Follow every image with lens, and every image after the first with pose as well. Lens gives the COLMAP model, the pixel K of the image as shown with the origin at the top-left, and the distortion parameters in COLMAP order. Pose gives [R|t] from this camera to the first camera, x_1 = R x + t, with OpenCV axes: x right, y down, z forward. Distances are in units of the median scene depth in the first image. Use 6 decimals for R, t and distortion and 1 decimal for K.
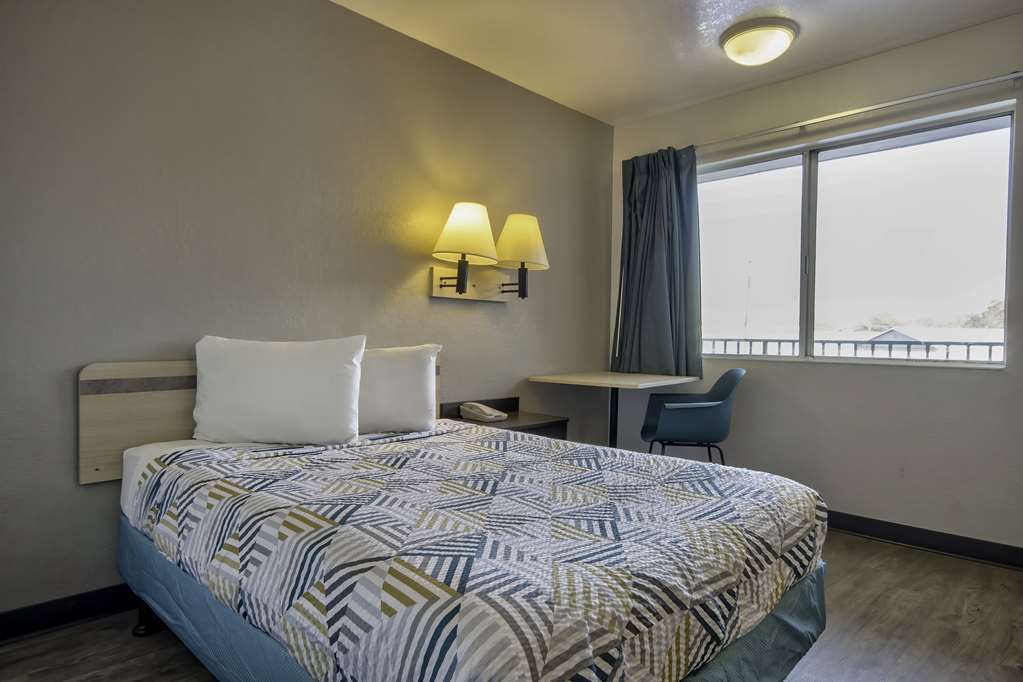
lens RADIAL K [[596.8, 0, 511.5], [0, 596.8, 341.0], [0, 0, 1]] dist [-0.039066, -0.000015]
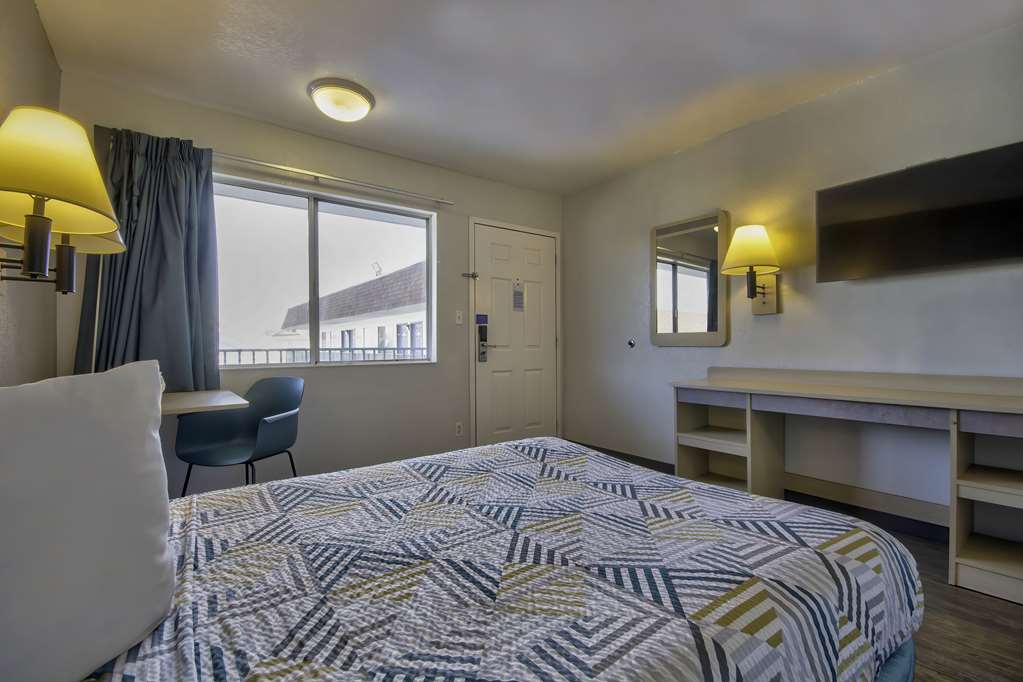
lens RADIAL K [[420.2, 0, 511.5], [0, 420.2, 341.0], [0, 0, 1]] dist [-0.042311, -0.000004]
pose [[0.107674, -0.010124, 0.994135, -0.333707], [0.027189, 0.999604, 0.007234, -0.012771], [-0.993814, 0.026251, 0.107907, 0.503752]]
